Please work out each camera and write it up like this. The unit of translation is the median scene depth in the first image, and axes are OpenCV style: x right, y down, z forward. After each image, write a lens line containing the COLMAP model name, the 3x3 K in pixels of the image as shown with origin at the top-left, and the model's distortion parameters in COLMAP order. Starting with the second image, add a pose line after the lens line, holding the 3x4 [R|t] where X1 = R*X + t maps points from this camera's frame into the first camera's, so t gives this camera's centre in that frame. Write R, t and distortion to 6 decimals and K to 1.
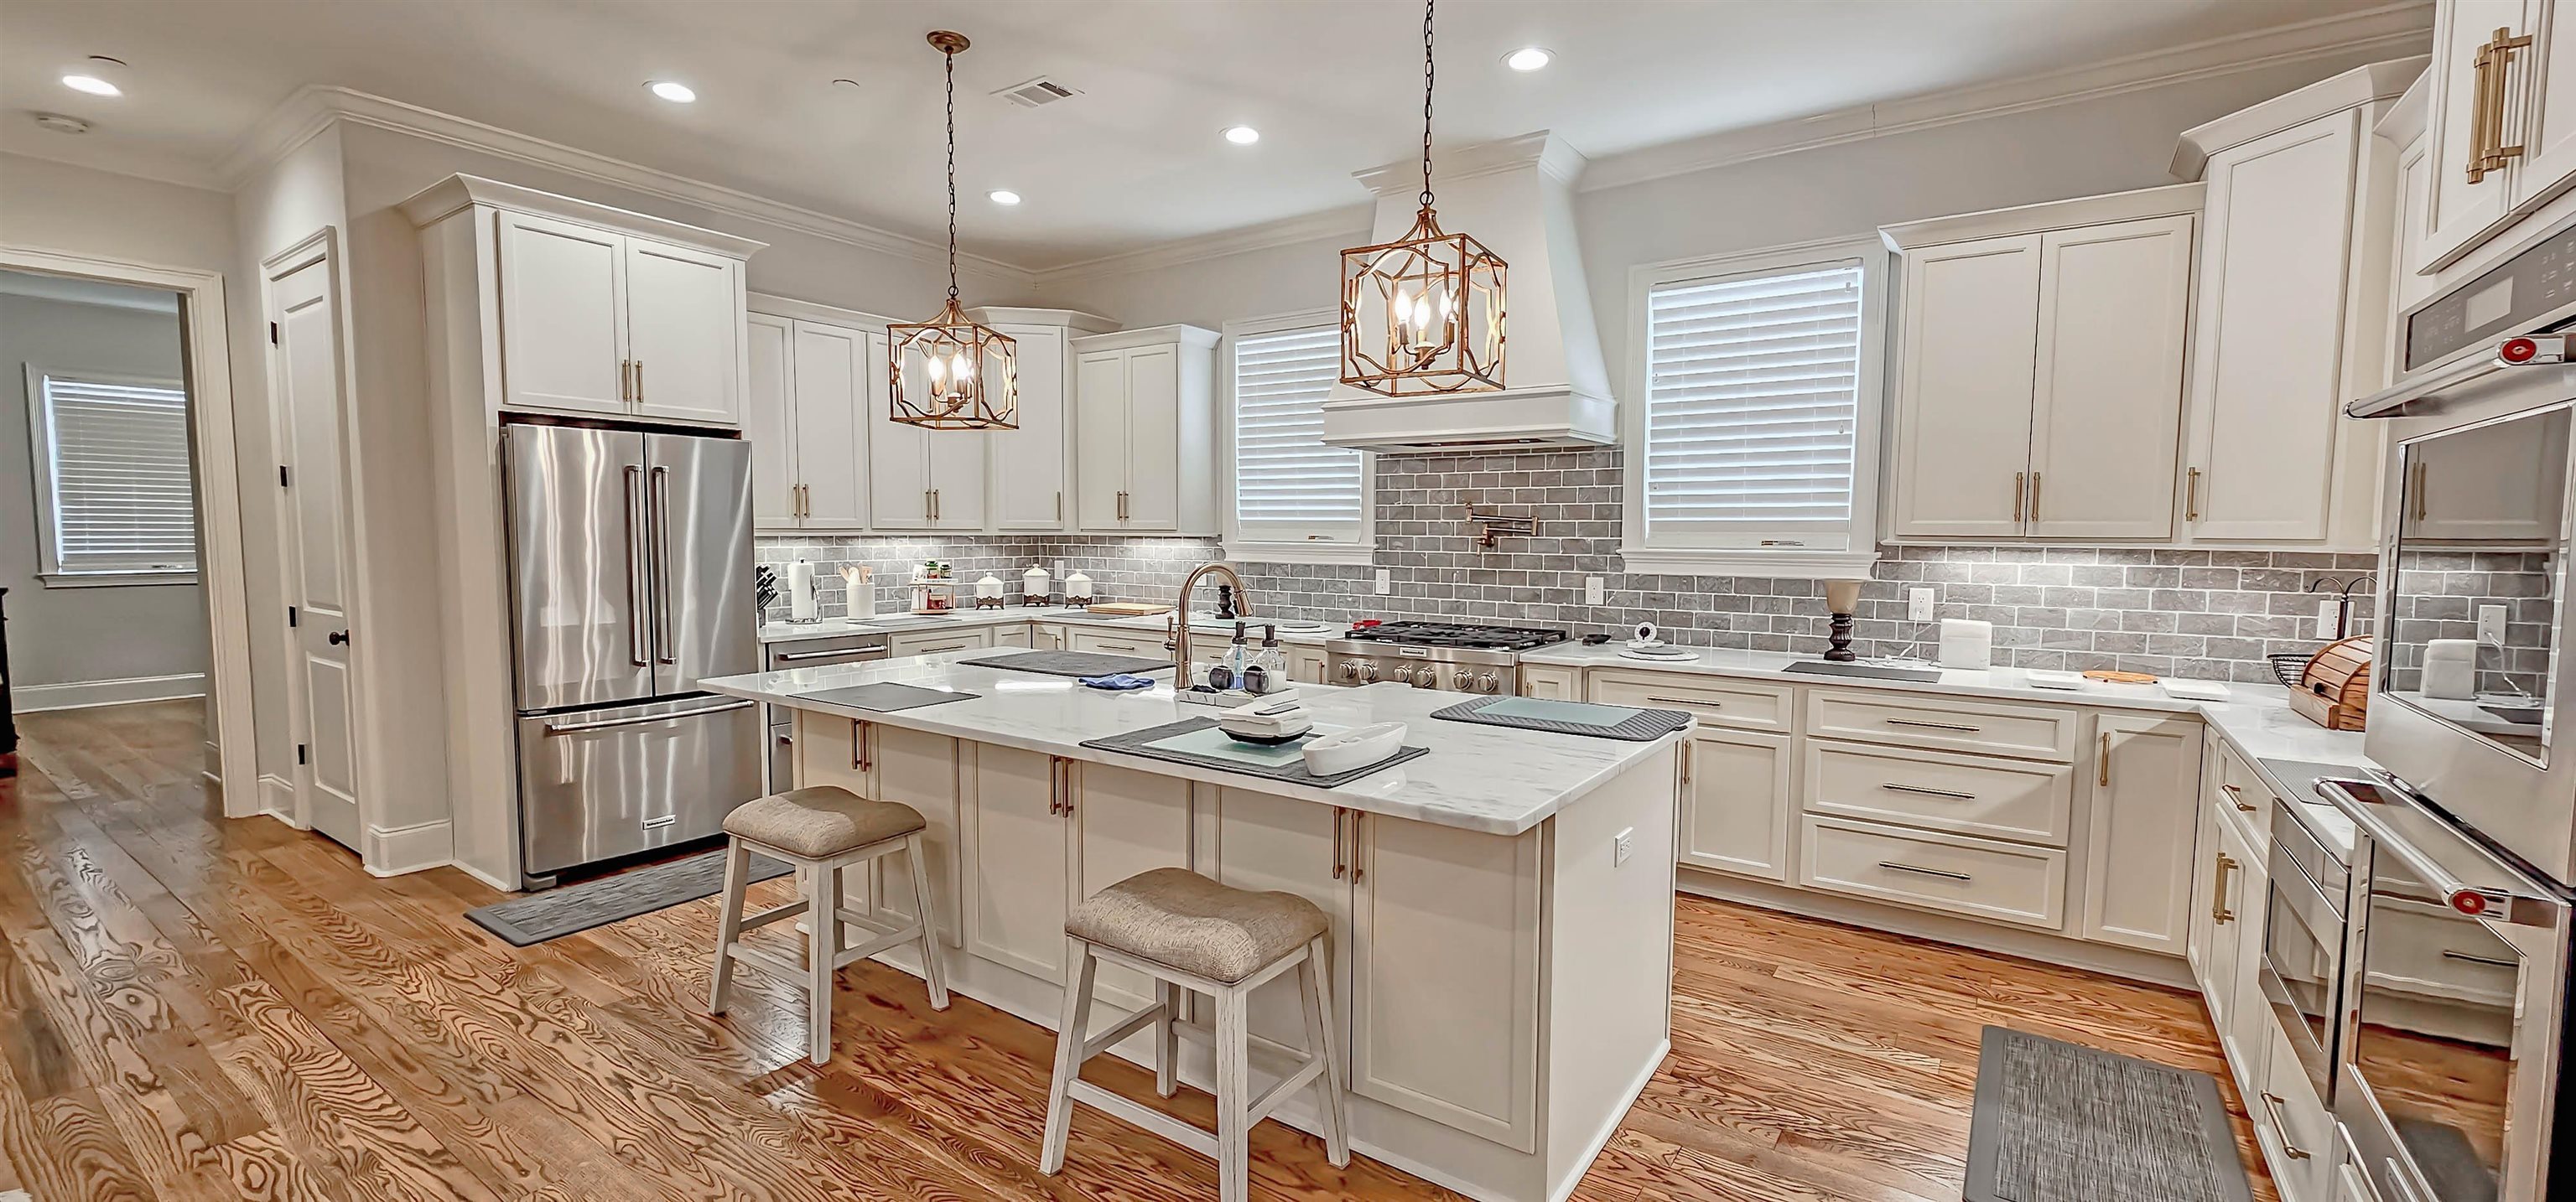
lens RADIAL K [[1051.2, 0, 1293.7], [0, 1051.2, 607.0], [0, 0, 1]] dist [-0.000760, -0.000446]
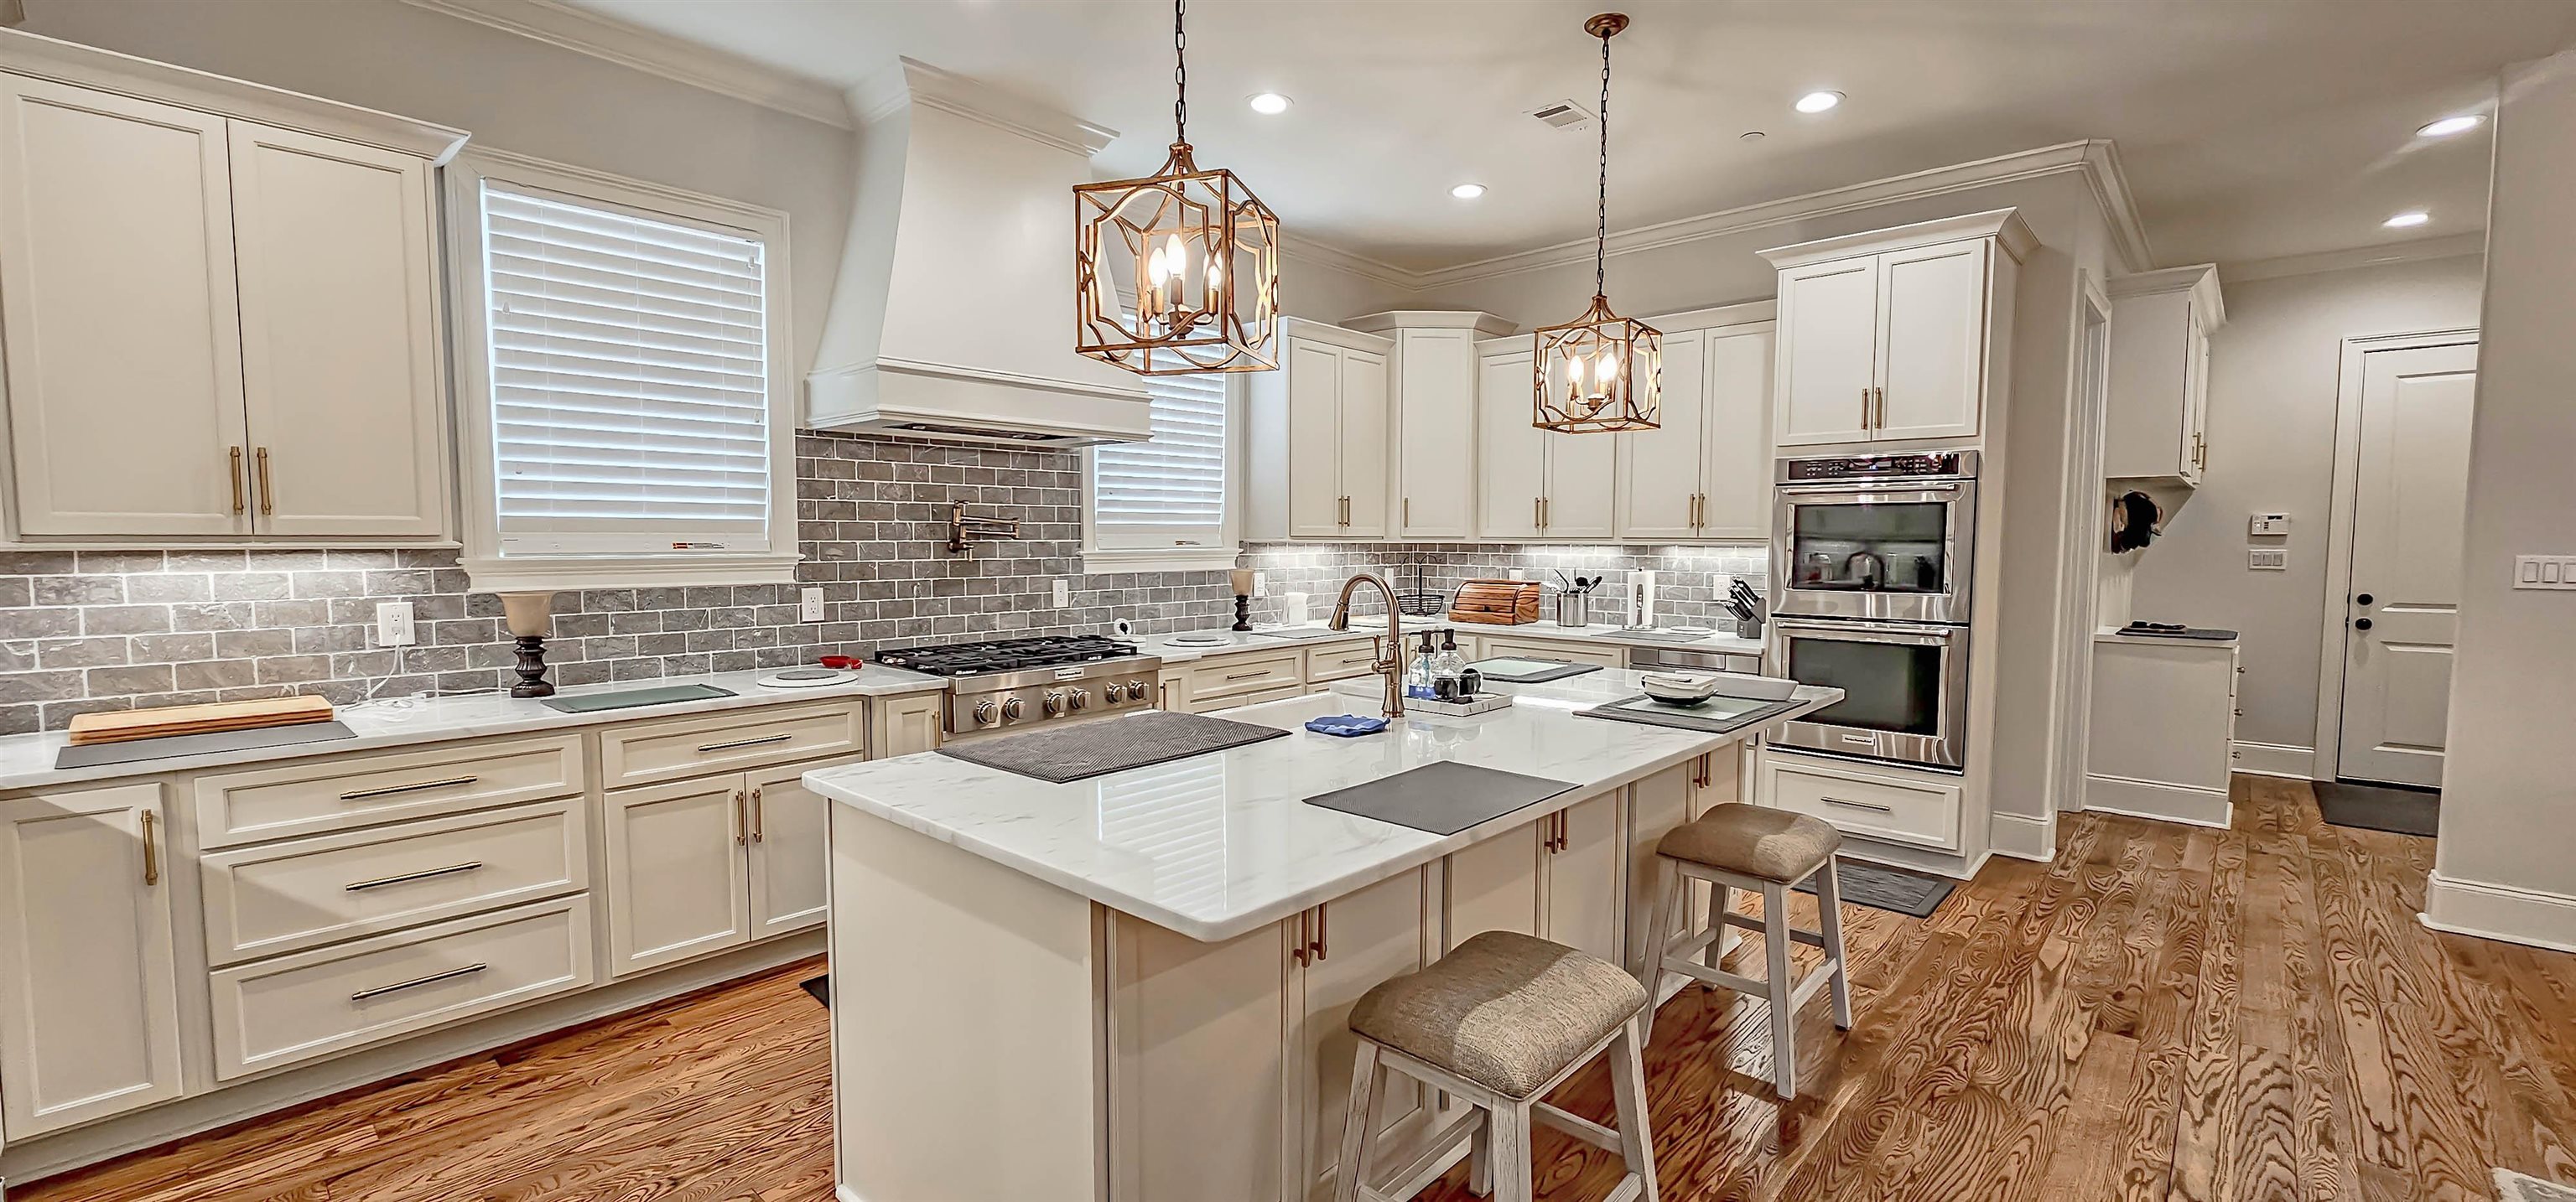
lens RADIAL K [[1054.4, 0, 1293.0], [0, 1054.4, 609.0], [0, 0, 1]] dist [-0.005794, 0.003153]
pose [[0.138803, -0.076984, 0.987323, -0.719849], [0.071097, 0.995176, 0.067601, -0.056460], [-0.987765, 0.060812, 0.143607, 0.684336]]
